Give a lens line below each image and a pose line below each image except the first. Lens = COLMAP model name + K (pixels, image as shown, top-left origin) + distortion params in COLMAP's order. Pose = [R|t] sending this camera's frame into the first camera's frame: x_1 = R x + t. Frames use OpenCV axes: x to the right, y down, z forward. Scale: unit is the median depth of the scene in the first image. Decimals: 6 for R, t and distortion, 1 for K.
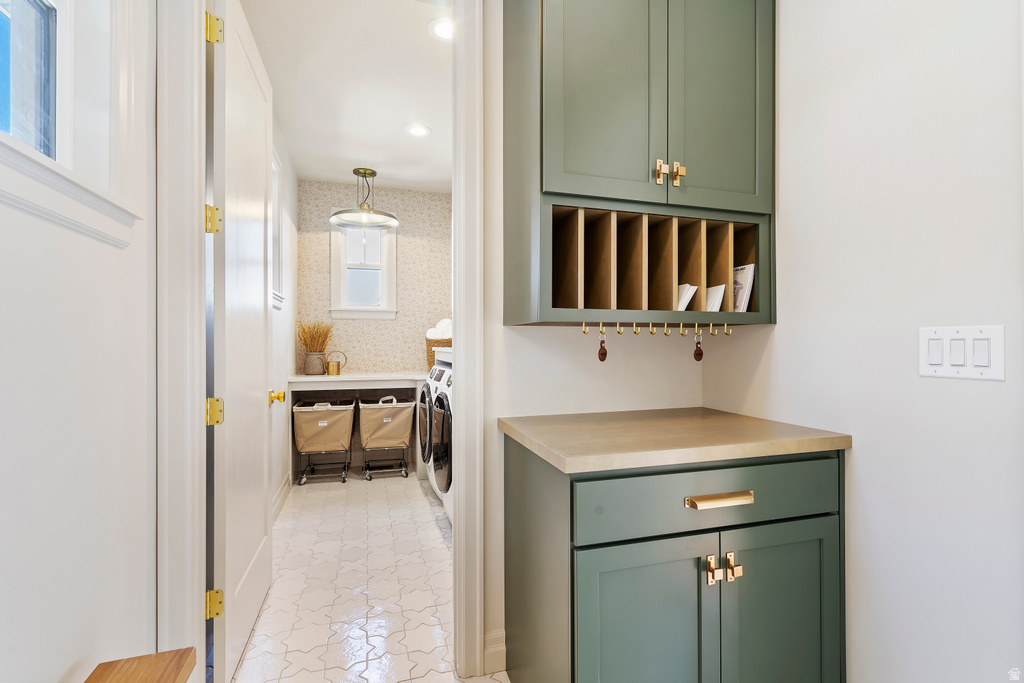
lens RADIAL K [[471.2, 0, 511.5], [0, 471.2, 322.5], [0, 0, 1]] dist [0.018349, 0.000759]
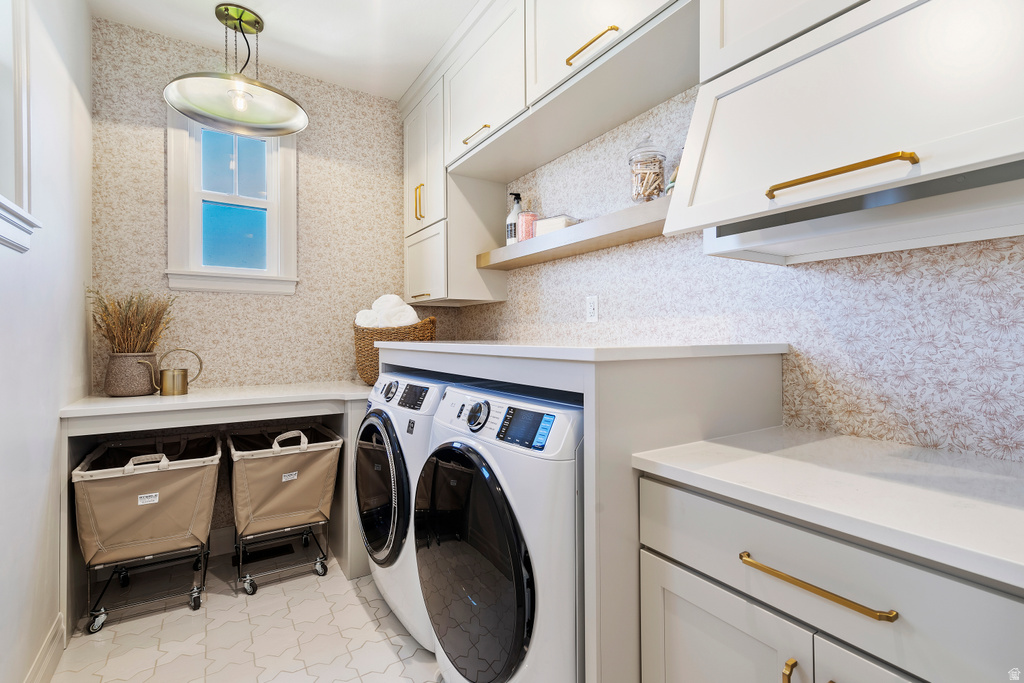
lens RADIAL K [[471.2, 0, 511.5], [0, 471.2, 322.5], [0, 0, 1]] dist [0.018349, 0.000759]
pose [[0.965448, 0.008807, 0.260447, -0.157292], [-0.013361, 0.999787, 0.015720, 0.017524], [-0.260253, -0.018657, 0.965360, 0.405172]]
